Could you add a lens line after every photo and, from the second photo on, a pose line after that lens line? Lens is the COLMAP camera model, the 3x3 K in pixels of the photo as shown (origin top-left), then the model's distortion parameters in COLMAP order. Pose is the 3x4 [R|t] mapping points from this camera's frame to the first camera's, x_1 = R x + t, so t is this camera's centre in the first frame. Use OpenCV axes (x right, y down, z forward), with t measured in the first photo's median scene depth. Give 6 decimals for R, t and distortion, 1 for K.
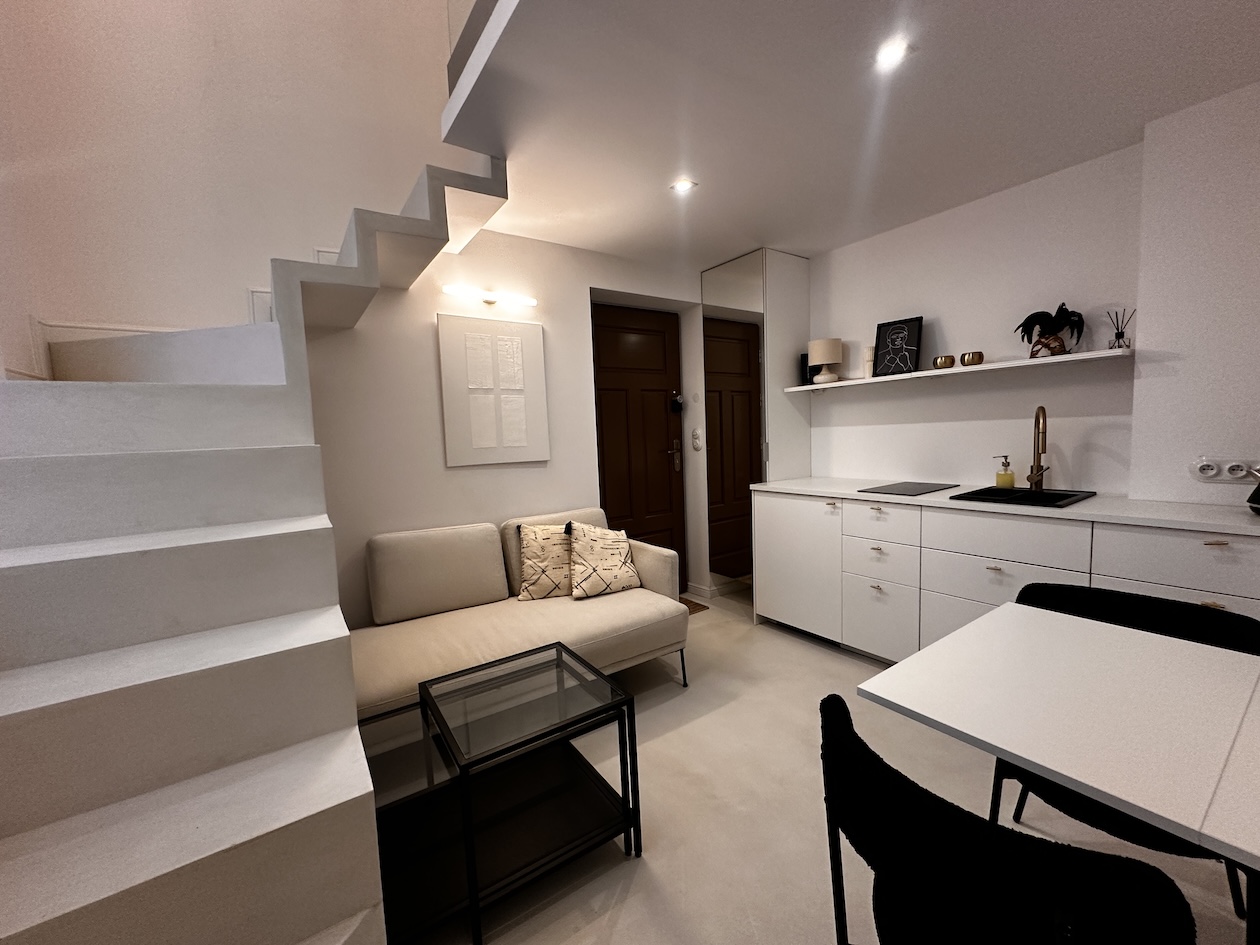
lens RADIAL K [[500.1, 0, 630.9], [0, 500.1, 477.6], [0, 0, 1]] dist [-0.001732, -0.000210]
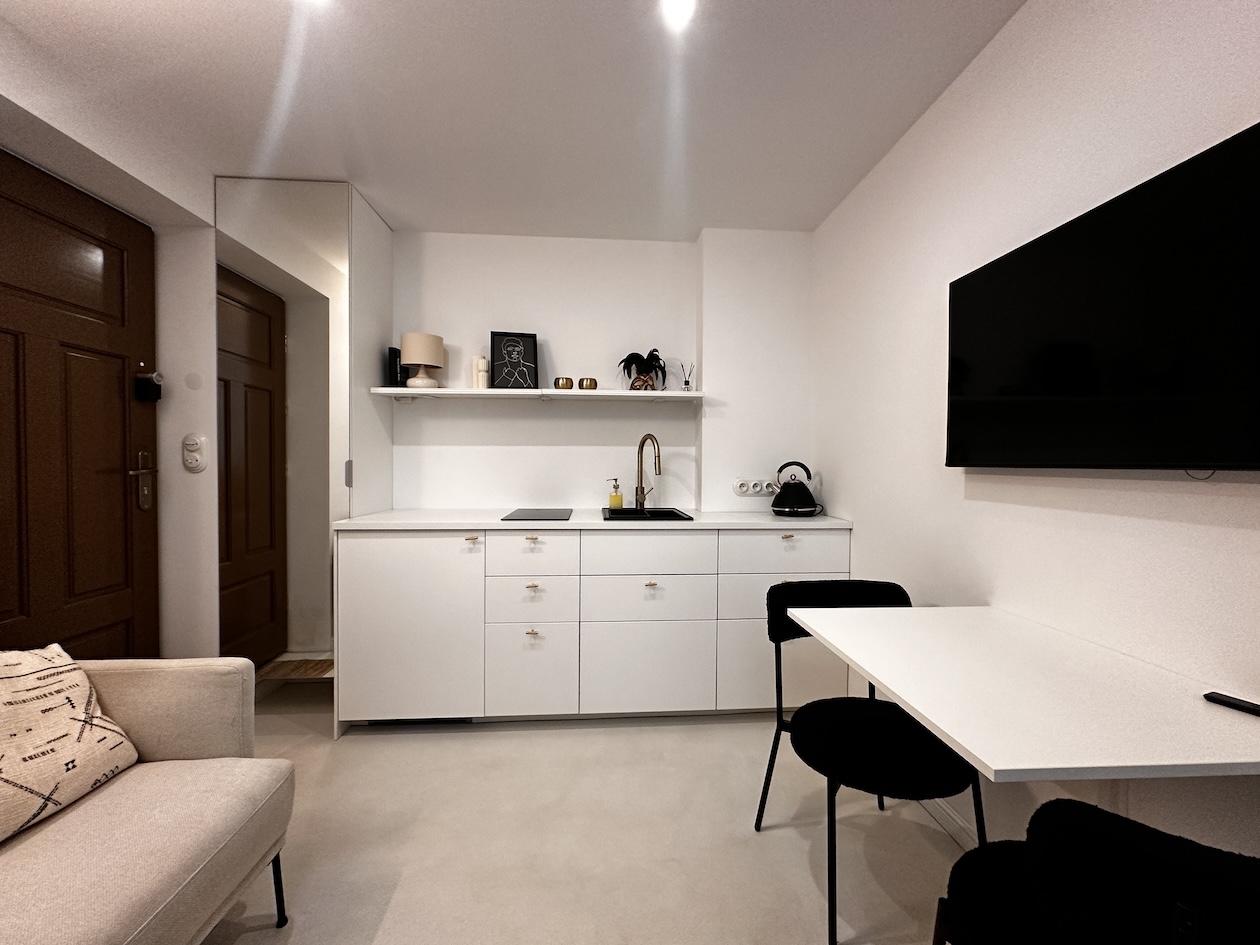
lens RADIAL K [[502.3, 0, 630.9], [0, 502.3, 473.8], [0, 0, 1]] dist [-0.001989, 0.000196]
pose [[0.516293, 0.026351, 0.856006, -0.144061], [0.050757, 0.996828, -0.061299, 0.012575], [-0.854906, 0.075096, 0.513318, 0.380535]]
